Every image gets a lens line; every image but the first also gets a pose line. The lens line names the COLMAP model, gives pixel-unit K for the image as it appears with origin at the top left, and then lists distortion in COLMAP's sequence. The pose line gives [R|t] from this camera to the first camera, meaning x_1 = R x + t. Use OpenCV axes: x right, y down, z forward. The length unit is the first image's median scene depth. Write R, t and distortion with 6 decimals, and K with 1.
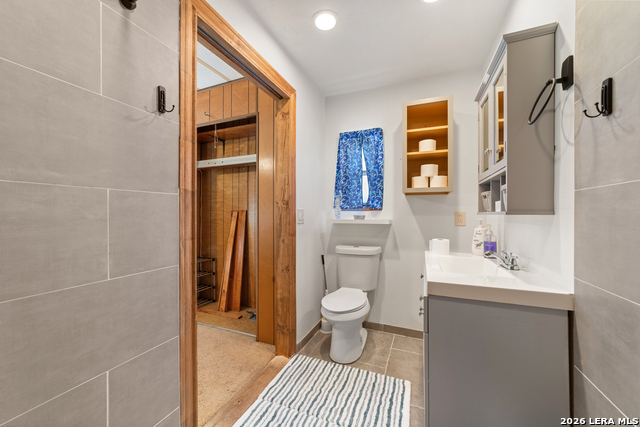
lens RADIAL K [[249.5, 0, 318.8], [0, 249.5, 213.6], [0, 0, 1]] dist [-0.011723, 0.001781]
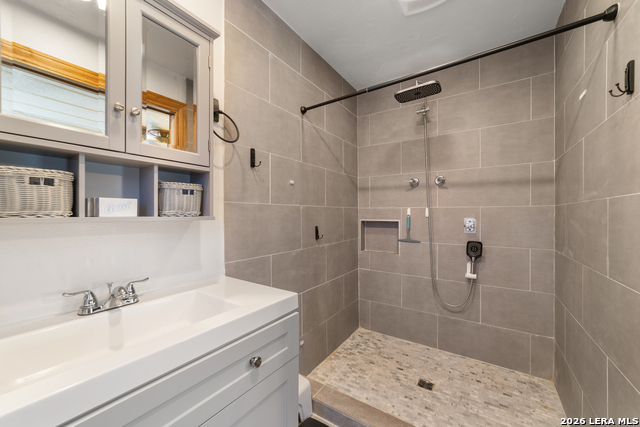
lens RADIAL K [[249.5, 0, 318.4], [0, 249.5, 214.1], [0, 0, 1]] dist [-0.011723, 0.001781]
pose [[-0.979553, -0.000020, 0.201185, 0.259267], [0.000310, 0.999999, 0.001609, -0.031765], [-0.201185, 0.001639, -0.979552, 2.711658]]
